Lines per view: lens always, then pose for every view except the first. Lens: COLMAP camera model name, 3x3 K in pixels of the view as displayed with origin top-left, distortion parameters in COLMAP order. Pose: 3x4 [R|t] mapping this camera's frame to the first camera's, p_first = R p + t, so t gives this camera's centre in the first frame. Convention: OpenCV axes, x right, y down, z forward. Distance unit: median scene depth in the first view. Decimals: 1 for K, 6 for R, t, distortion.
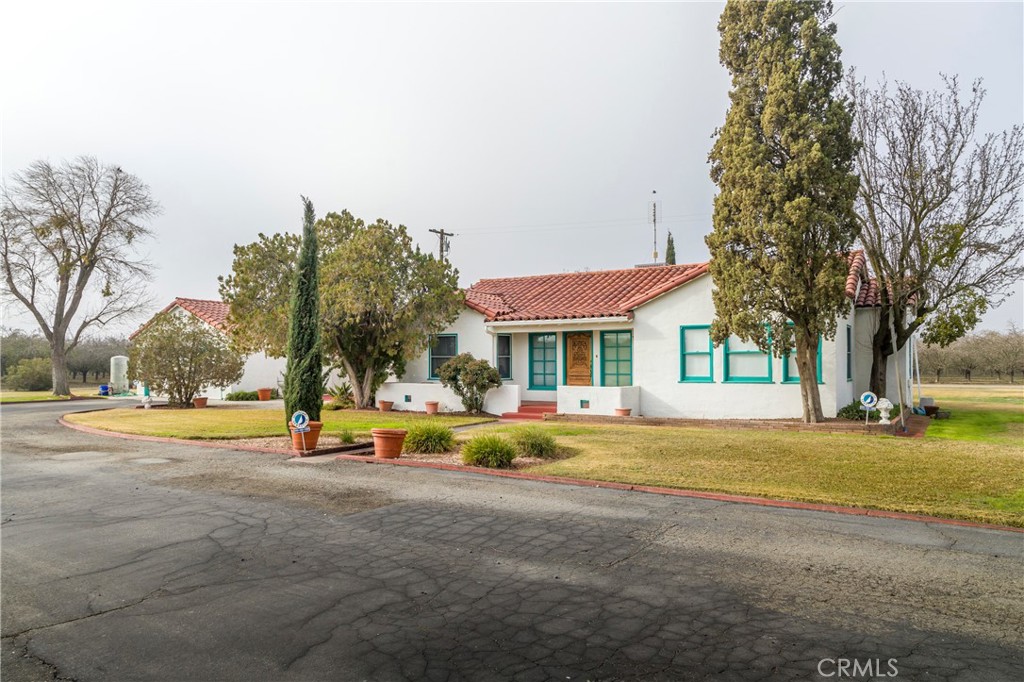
lens RADIAL K [[690.7, 0, 510.3], [0, 690.7, 373.3], [0, 0, 1]] dist [0.006414, 0.010002]
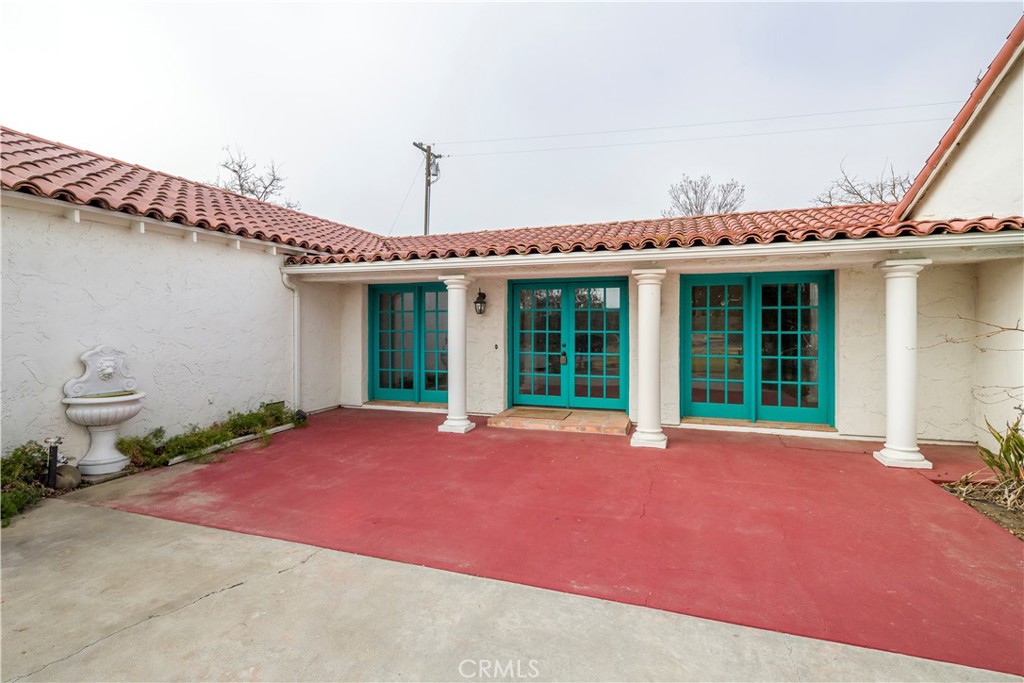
lens RADIAL K [[499.3, 0, 506.9], [0, 499.3, 321.7], [0, 0, 1]] dist [0.002265, -0.000263]
pose [[0.976957, 0.006539, 0.213335, -0.335563], [-0.001975, 0.999765, -0.021603, -0.018641], [-0.213426, 0.020684, 0.976740, 1.180338]]
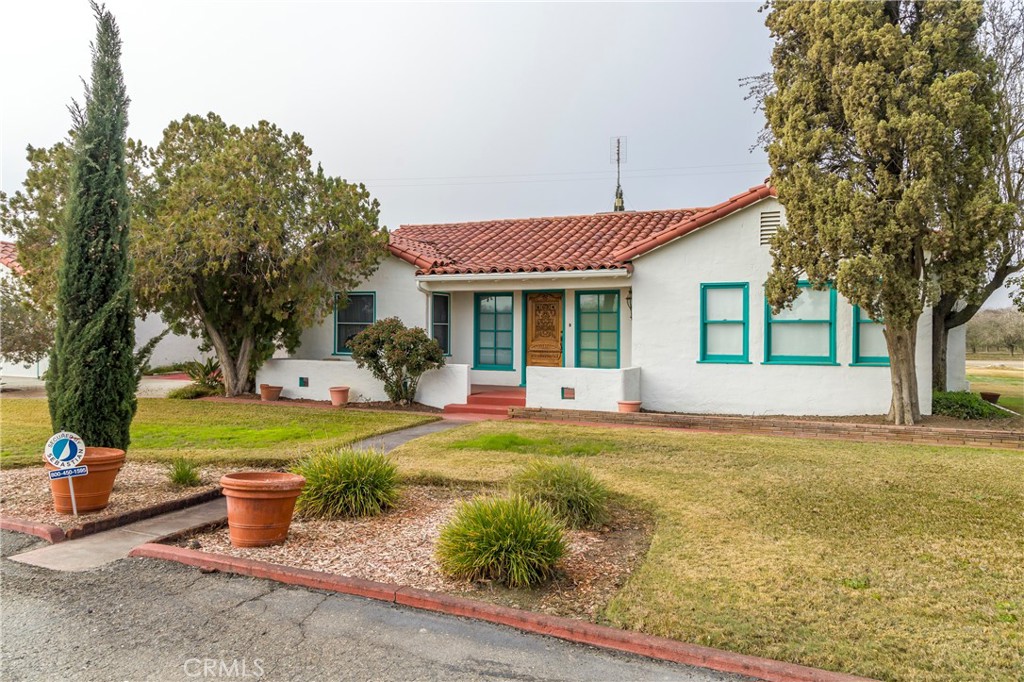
lens RADIAL K [[690.7, 0, 513.7], [0, 690.7, 342.9], [0, 0, 1]] dist [0.006414, 0.010002]
pose [[0.988817, 0.008532, 0.148887, -0.043565], [-0.008364, 0.999963, -0.001759, -0.004021], [-0.148897, 0.000495, 0.988853, 0.283887]]
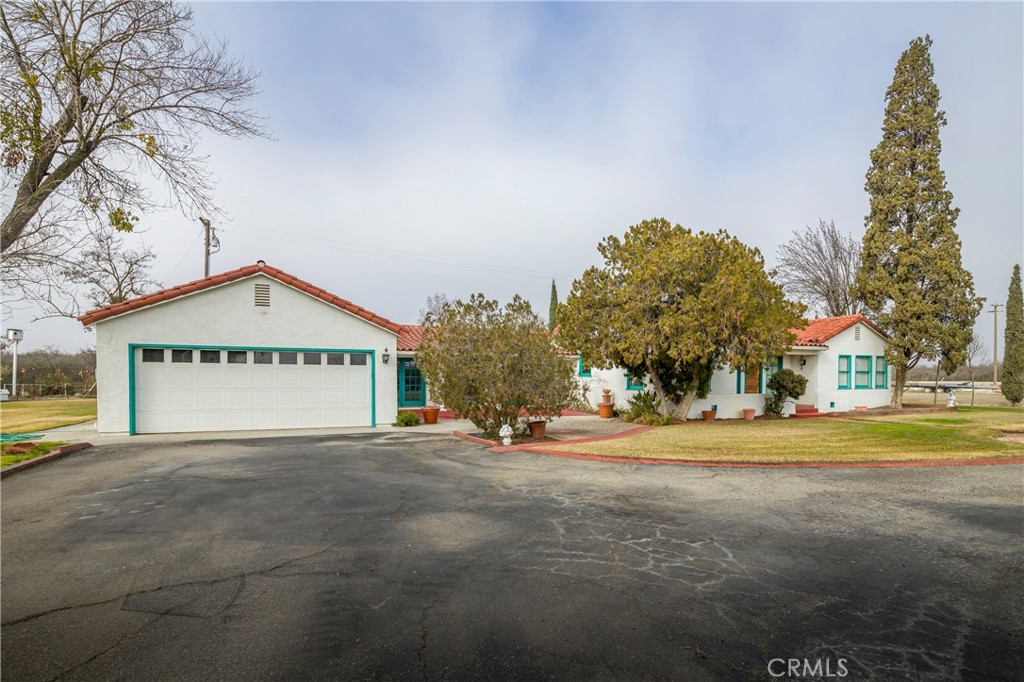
lens RADIAL K [[499.3, 0, 517.3], [0, 499.3, 389.4], [0, 0, 1]] dist [0.002265, -0.000263]
pose [[0.567309, -0.015932, 0.823351, -1.025381], [0.006841, 0.999870, 0.014634, -0.007909], [-0.823477, -0.002670, 0.567344, 0.835467]]
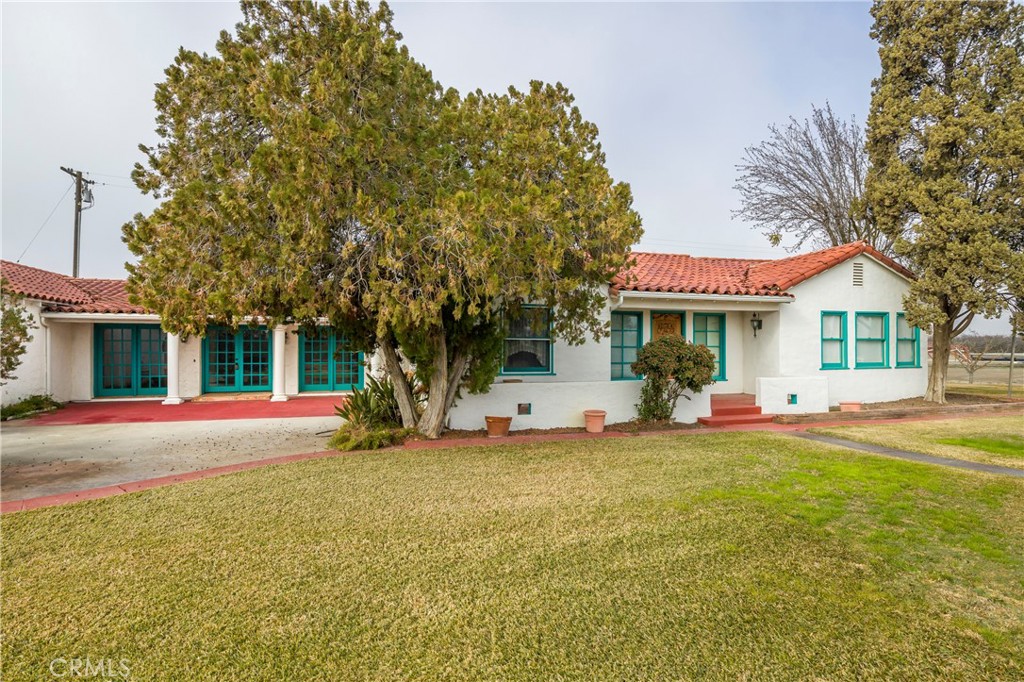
lens RADIAL K [[499.3, 0, 515.2], [0, 499.3, 352.2], [0, 0, 1]] dist [0.002265, -0.000263]
pose [[0.665143, -0.000621, 0.746716, -0.487713], [0.010748, 0.999904, -0.008742, -0.008490], [-0.746639, 0.013840, 0.665086, 0.749003]]
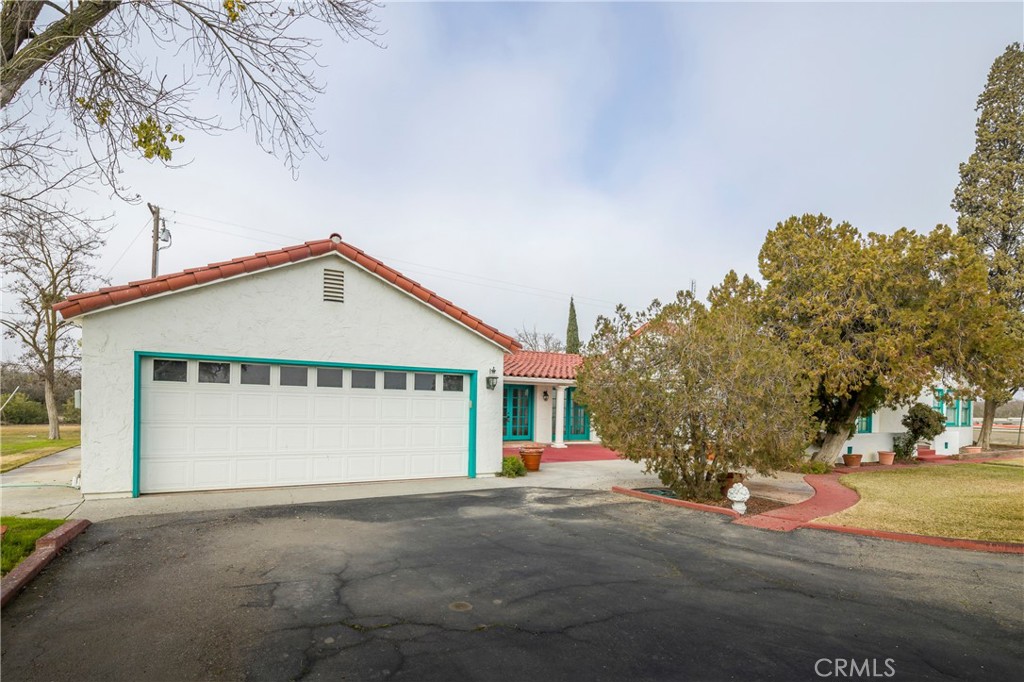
lens RADIAL K [[499.3, 0, 490.7], [0, 499.3, 406.9], [0, 0, 1]] dist [0.002265, -0.000263]
pose [[0.485229, 0.002901, 0.874383, -0.995315], [-0.011859, 0.999924, 0.003264, -0.018987], [-0.874307, -0.011953, 0.485226, 1.128854]]
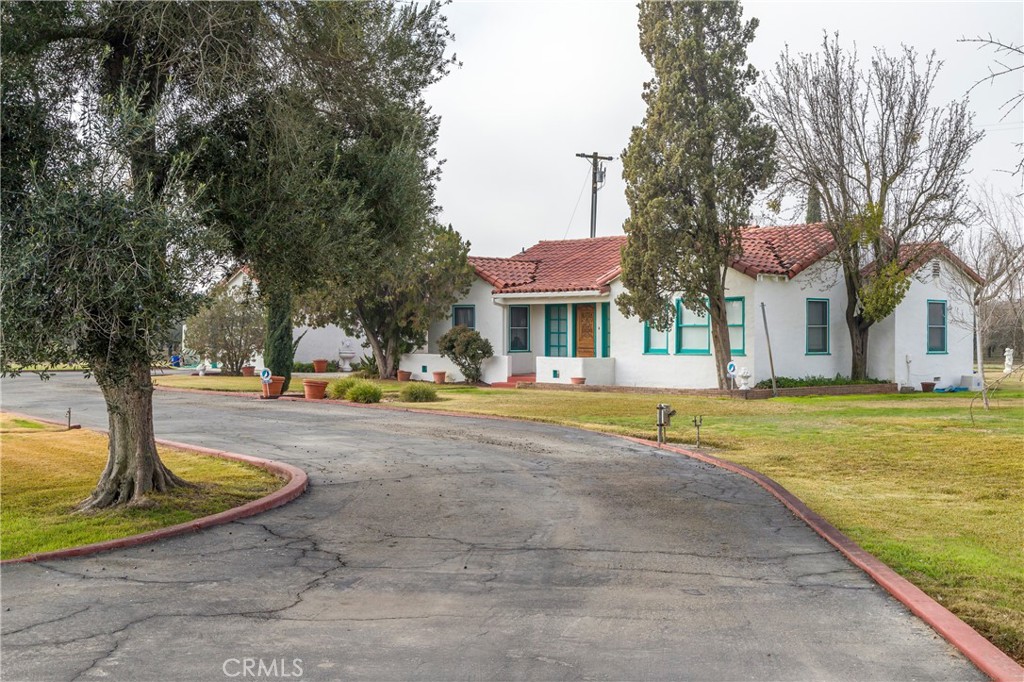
lens RADIAL K [[1241.7, 0, 518.1], [0, 1241.7, 337.6], [0, 0, 1]] dist [0.037238, 0.000000]
pose [[0.957601, 0.008298, -0.287980, 0.526058], [-0.011909, 0.999871, -0.010790, 0.008947], [0.287853, 0.013763, 0.957576, -0.730911]]
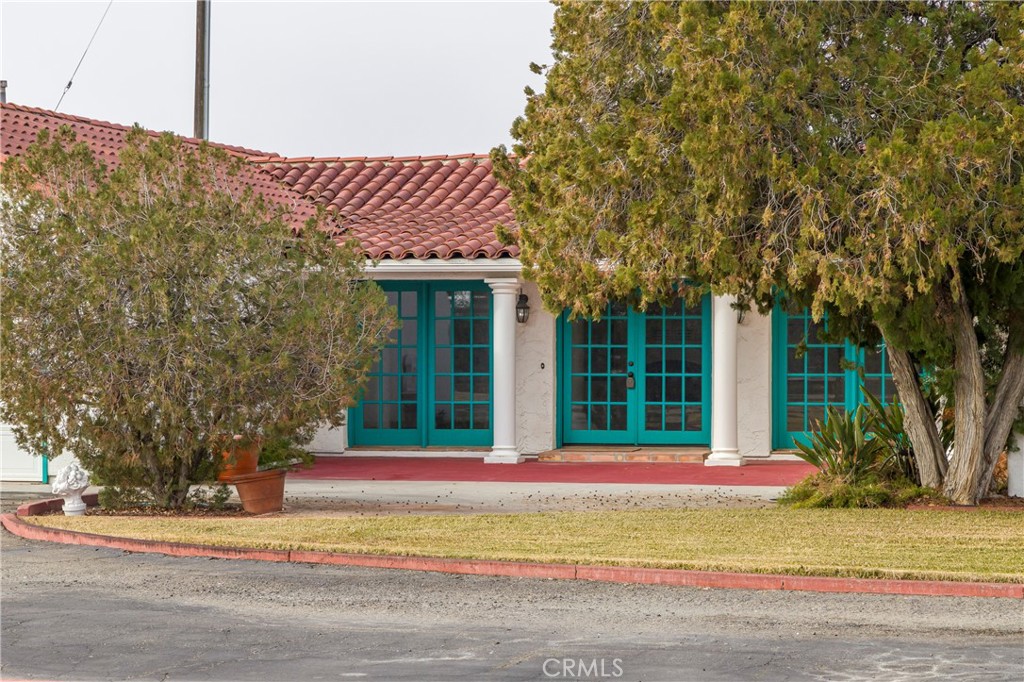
lens RADIAL K [[2771.7, 0, 544.1], [0, 2771.7, 406.0], [0, 0, 1]] dist [0.017123, 0.000000]
pose [[0.951437, -0.003173, 0.307827, -0.764452], [0.001269, 0.999979, 0.006385, 0.005746], [-0.307841, -0.005684, 0.951421, 0.002547]]
